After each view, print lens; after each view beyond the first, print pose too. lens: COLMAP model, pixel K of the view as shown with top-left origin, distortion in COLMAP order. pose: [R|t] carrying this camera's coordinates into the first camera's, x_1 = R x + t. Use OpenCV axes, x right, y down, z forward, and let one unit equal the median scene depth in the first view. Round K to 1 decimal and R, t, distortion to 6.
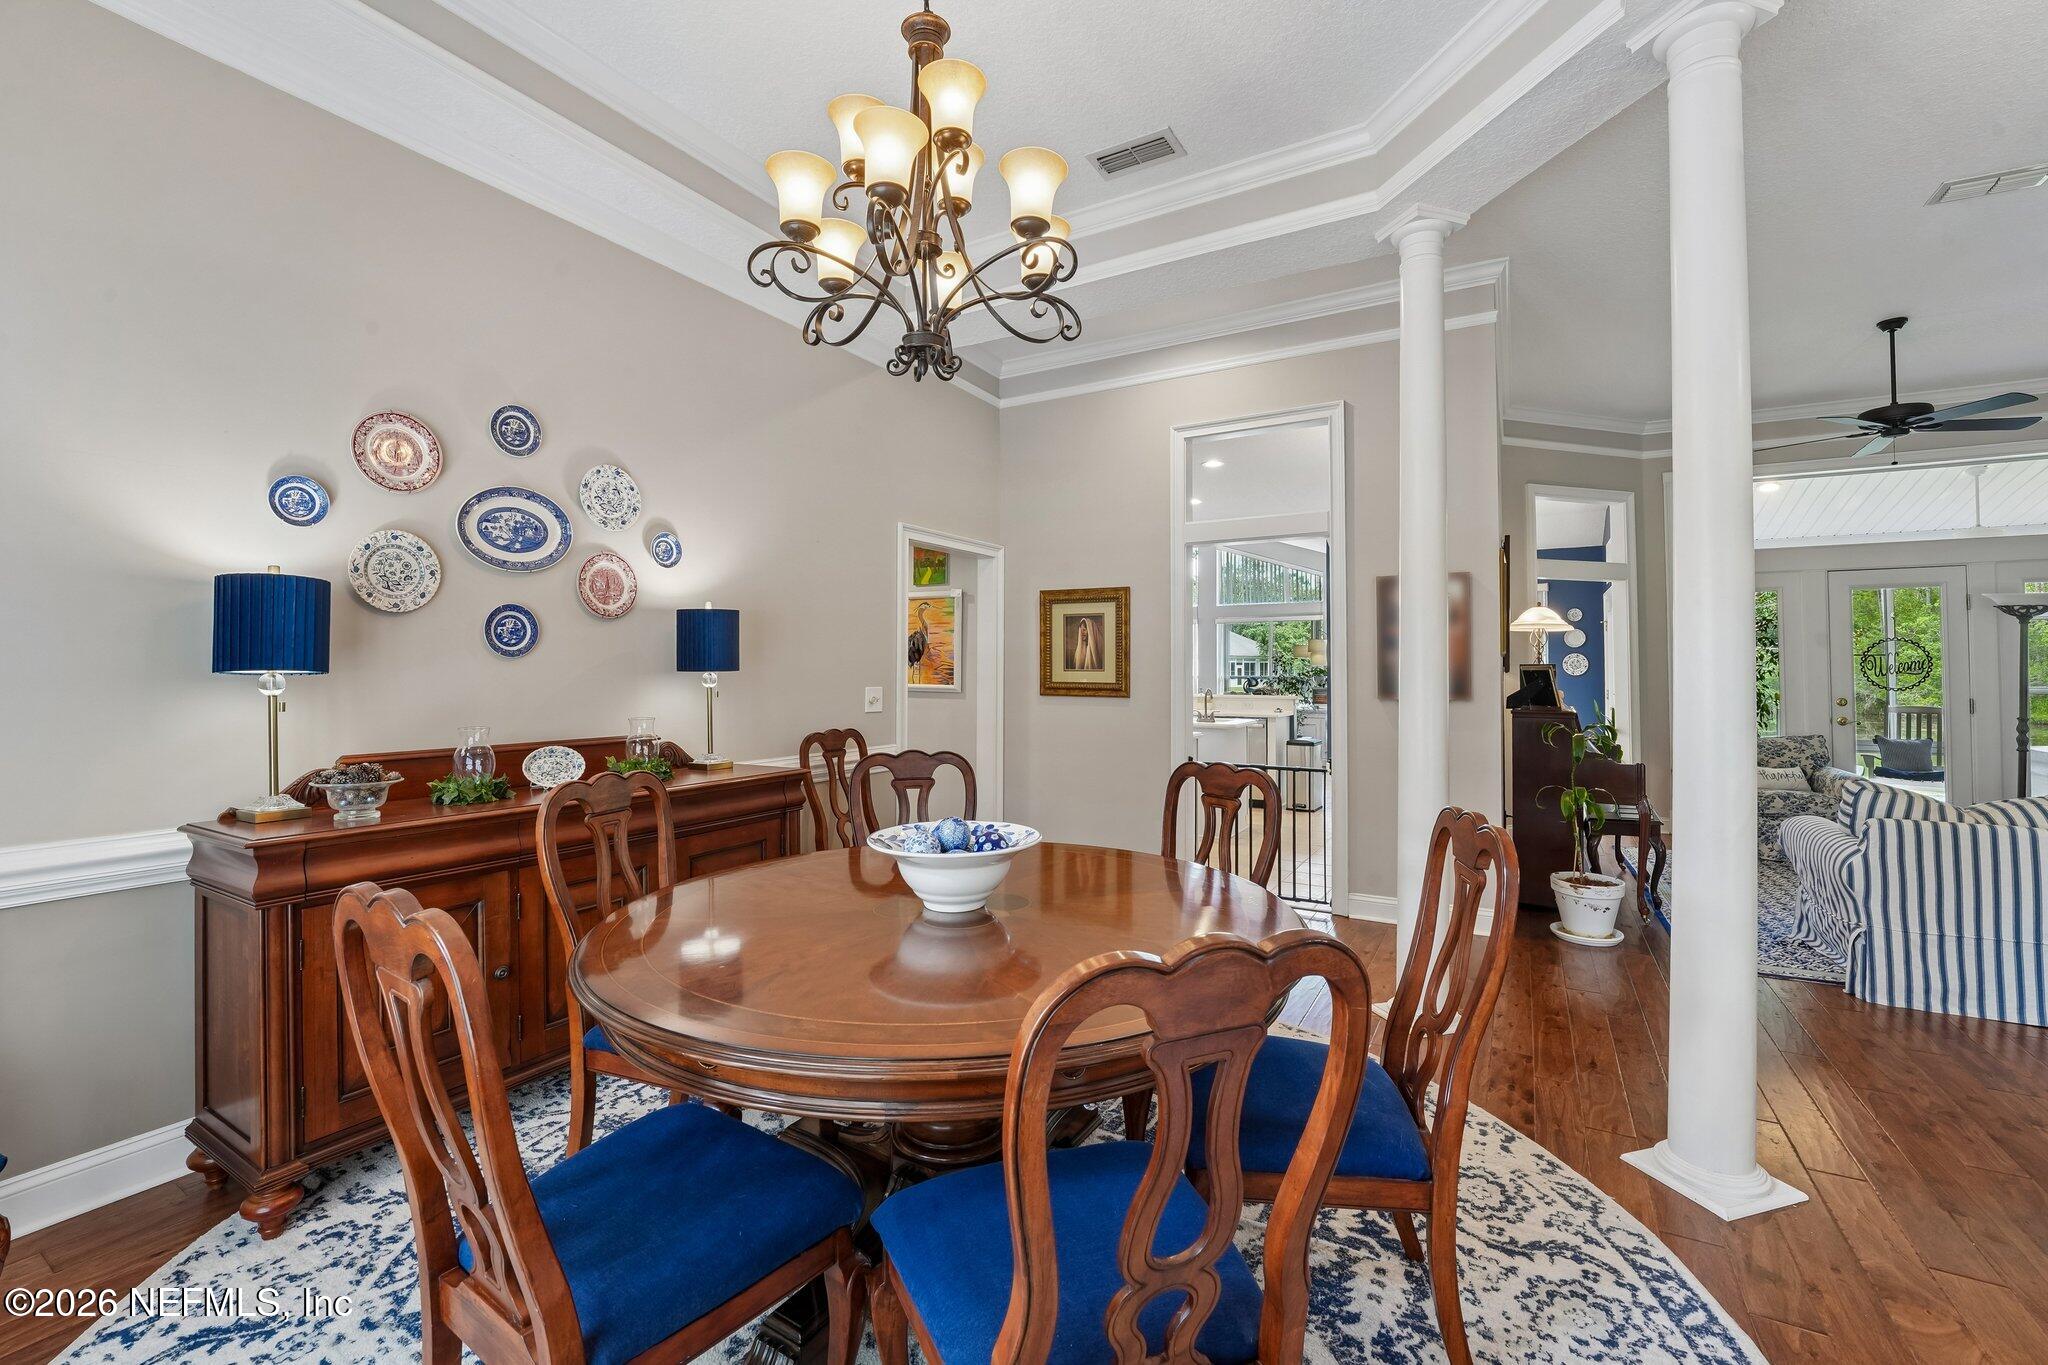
lens RADIAL K [[836.9, 0, 1033.9], [0, 836.9, 649.3], [0, 0, 1]] dist [-0.030267, 0.003687]
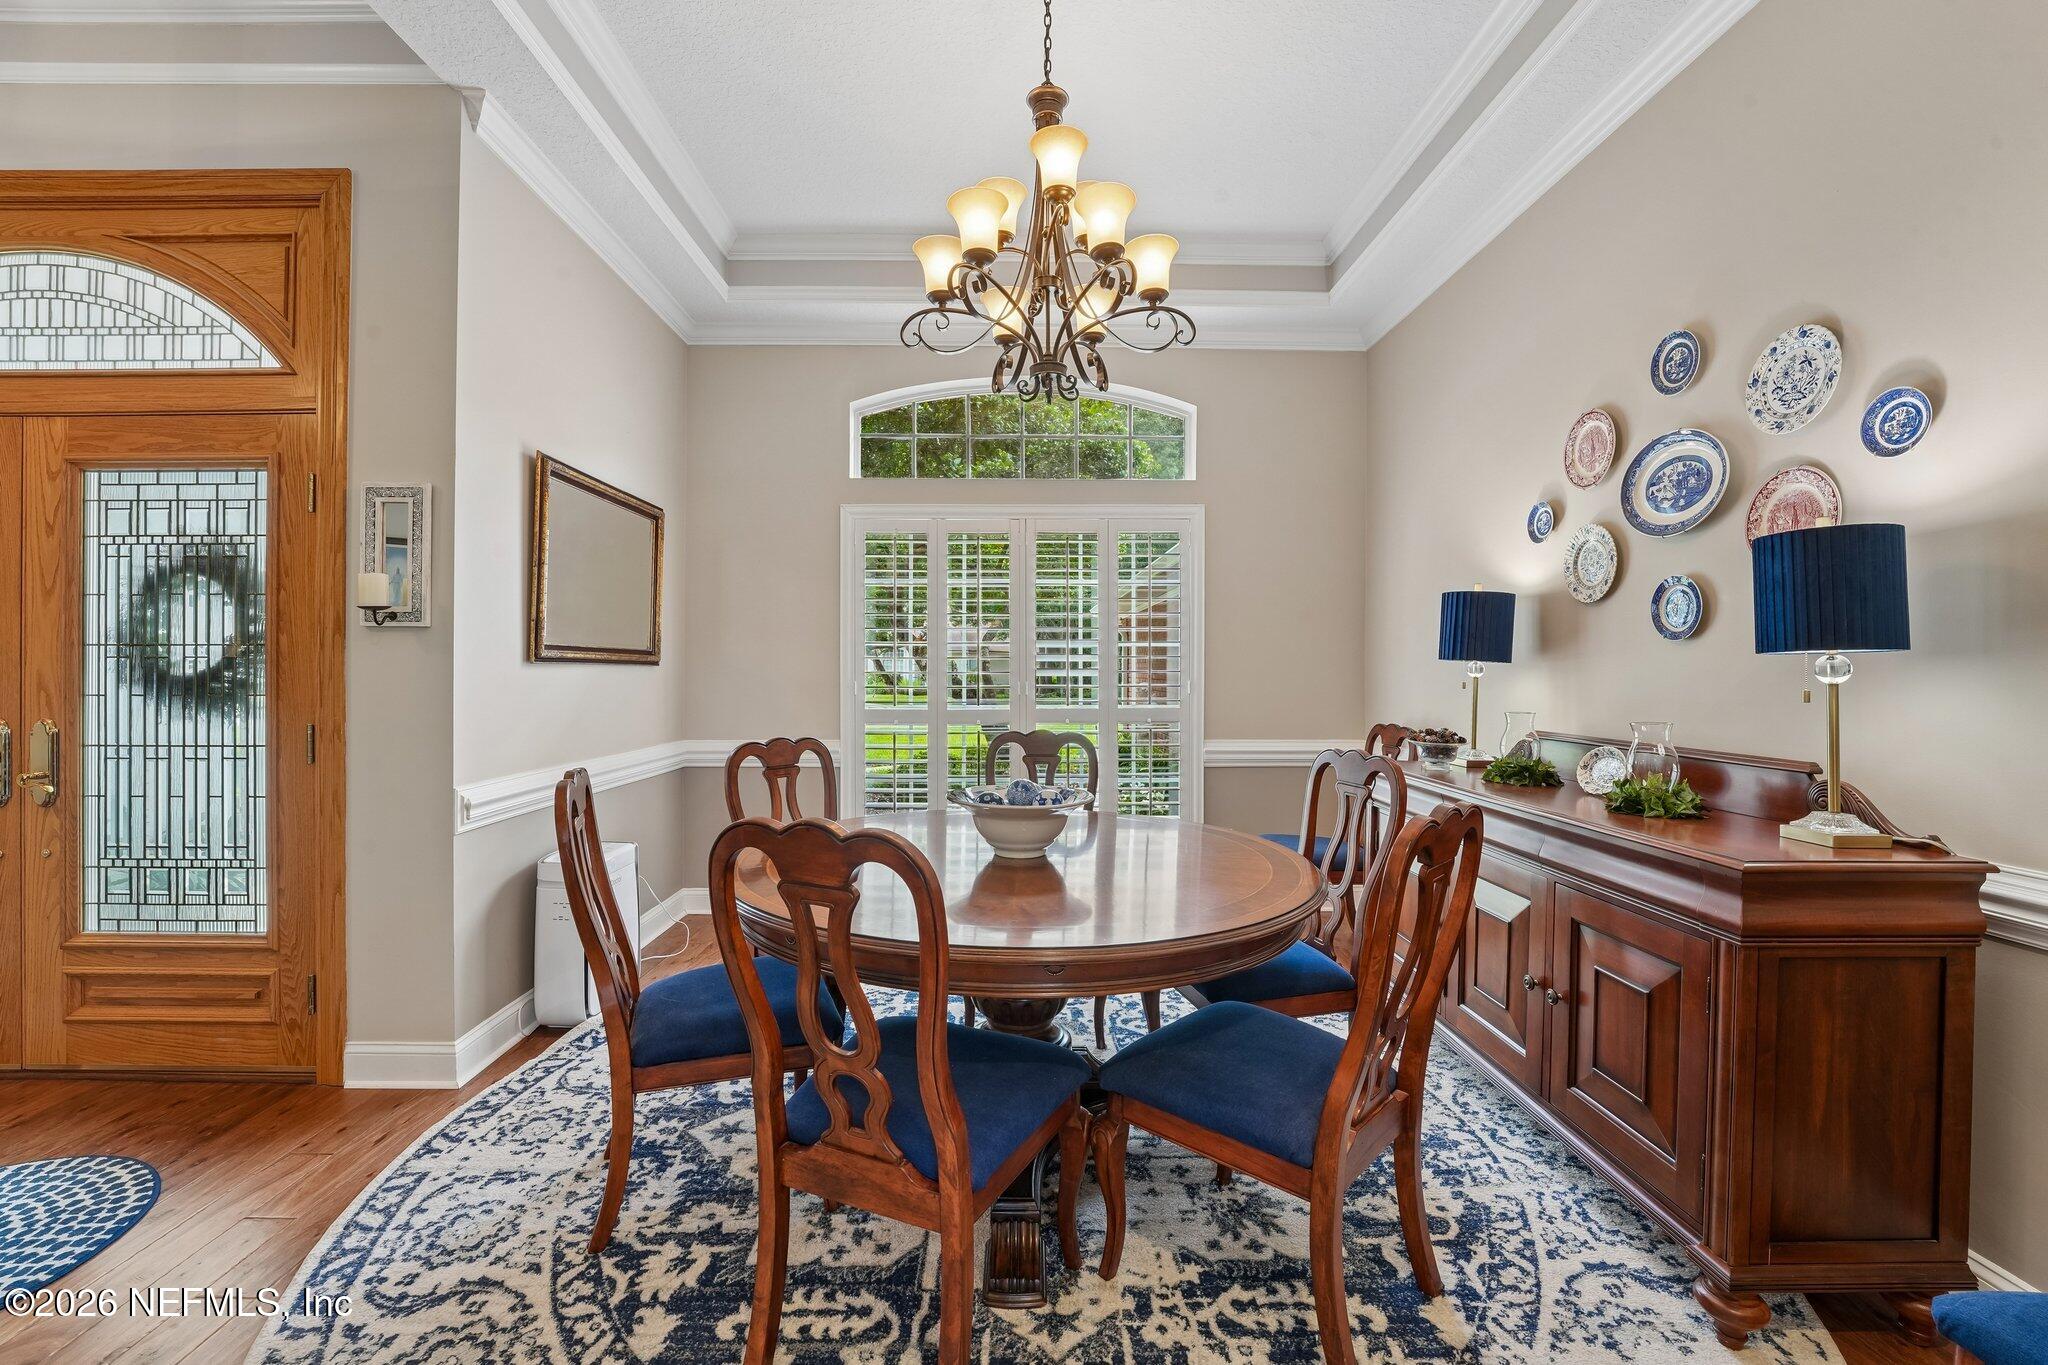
lens RADIAL K [[836.9, 0, 1021.1], [0, 836.9, 671.4], [0, 0, 1]] dist [-0.030267, 0.003687]
pose [[-0.853520, -0.003038, -0.521051, 0.443180], [0.010573, 0.999676, -0.023149, 0.066969], [0.520953, -0.025267, -0.853211, 1.719161]]
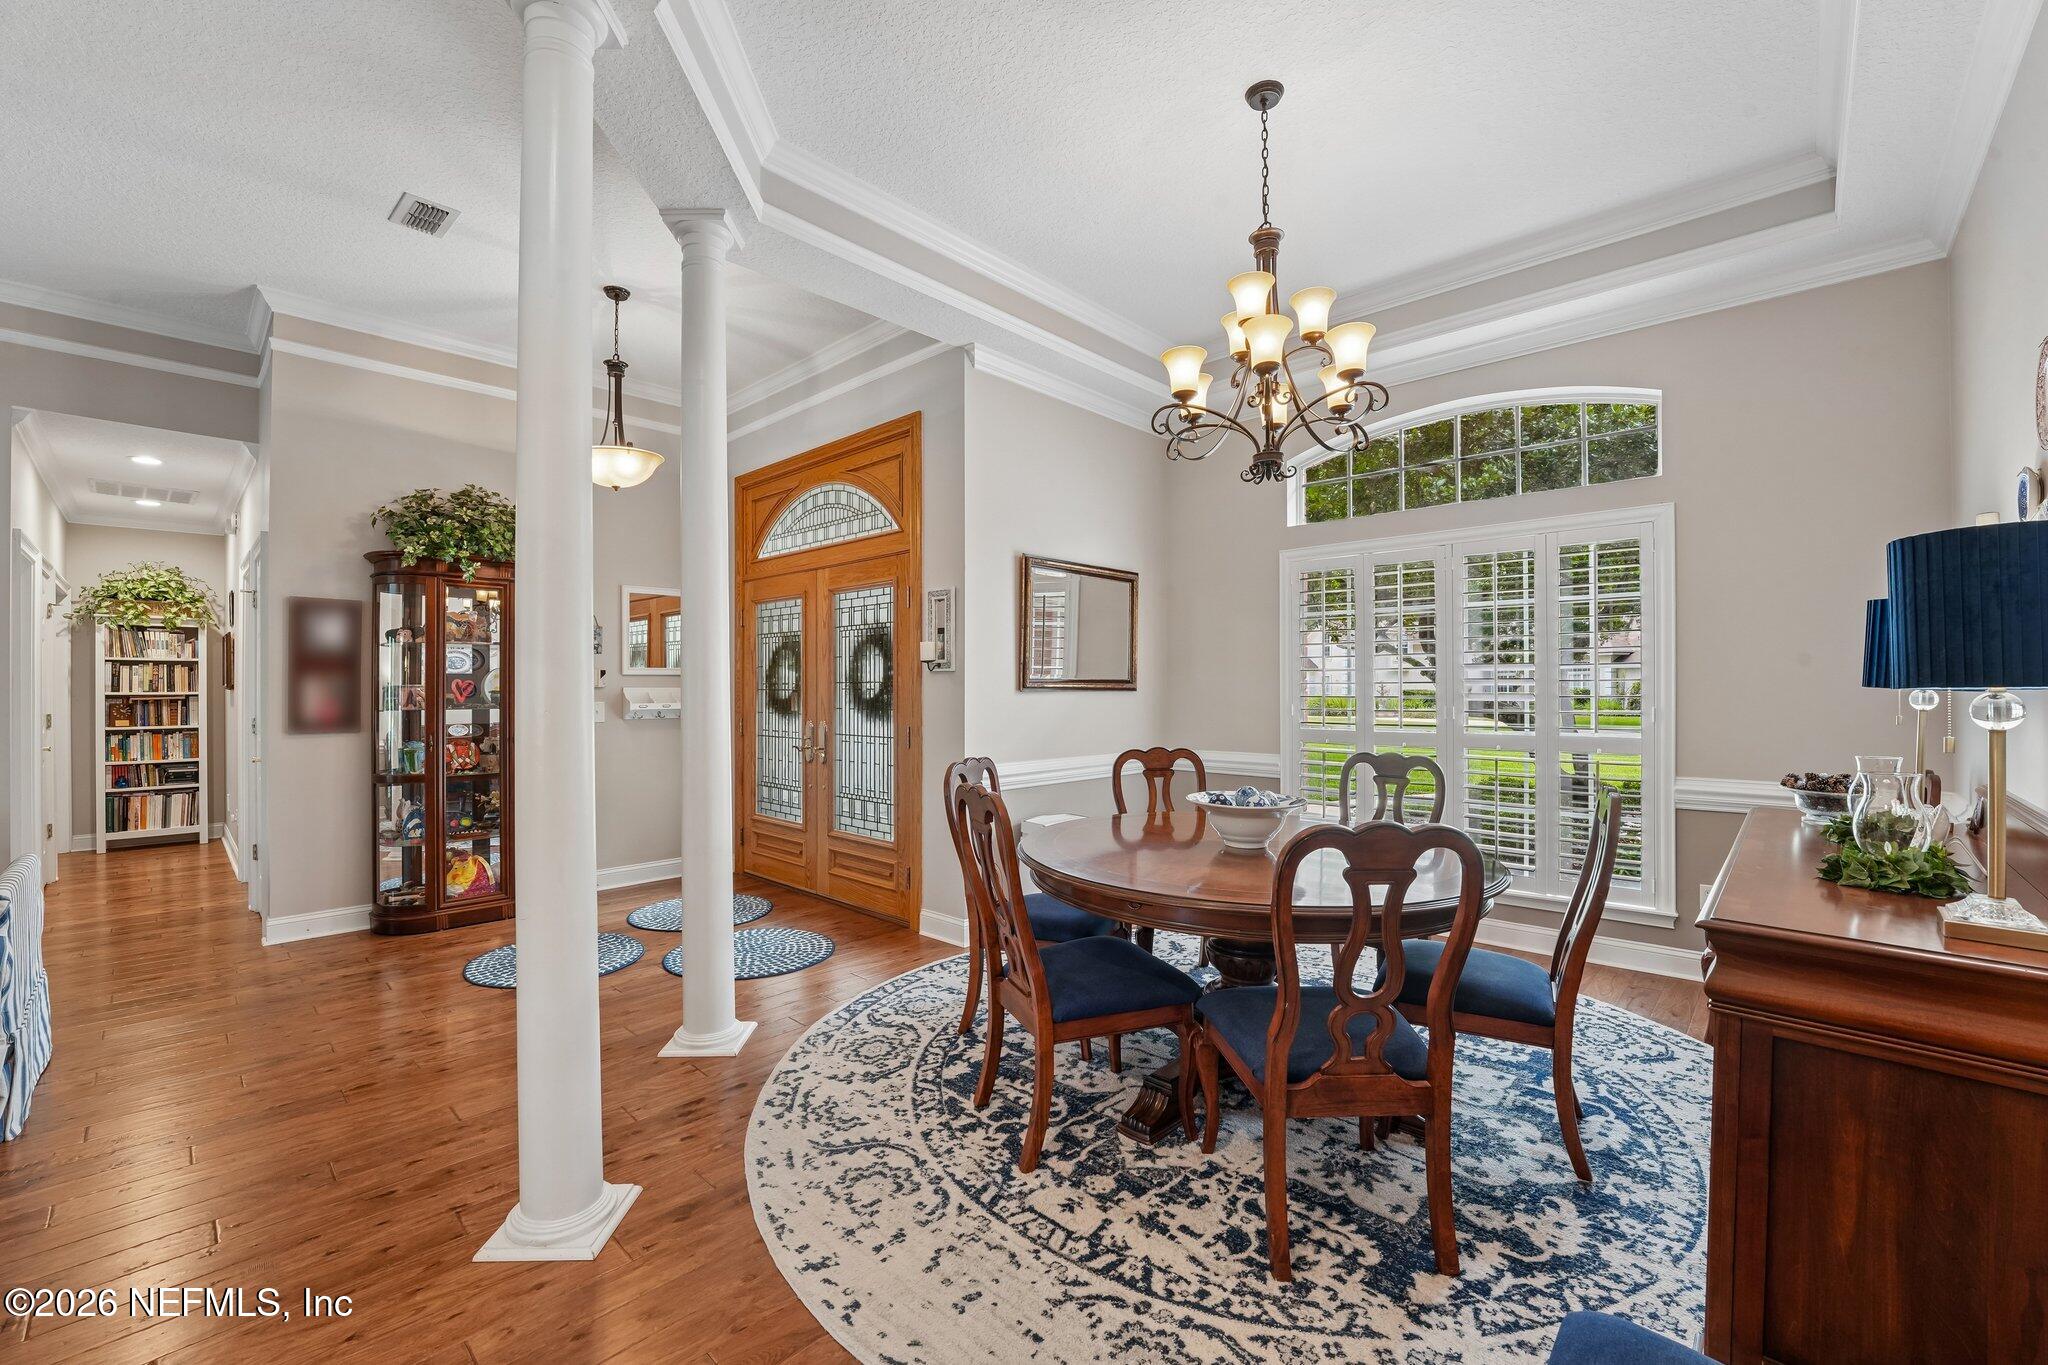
lens RADIAL K [[836.9, 0, 1028.4], [0, 836.9, 687.0], [0, 0, 1]] dist [-0.030267, 0.003687]
pose [[-0.974706, -0.000525, 0.223492, -0.040935], [-0.006570, 0.999632, -0.026303, 0.058145], [-0.223396, -0.027106, -0.974351, 2.171057]]
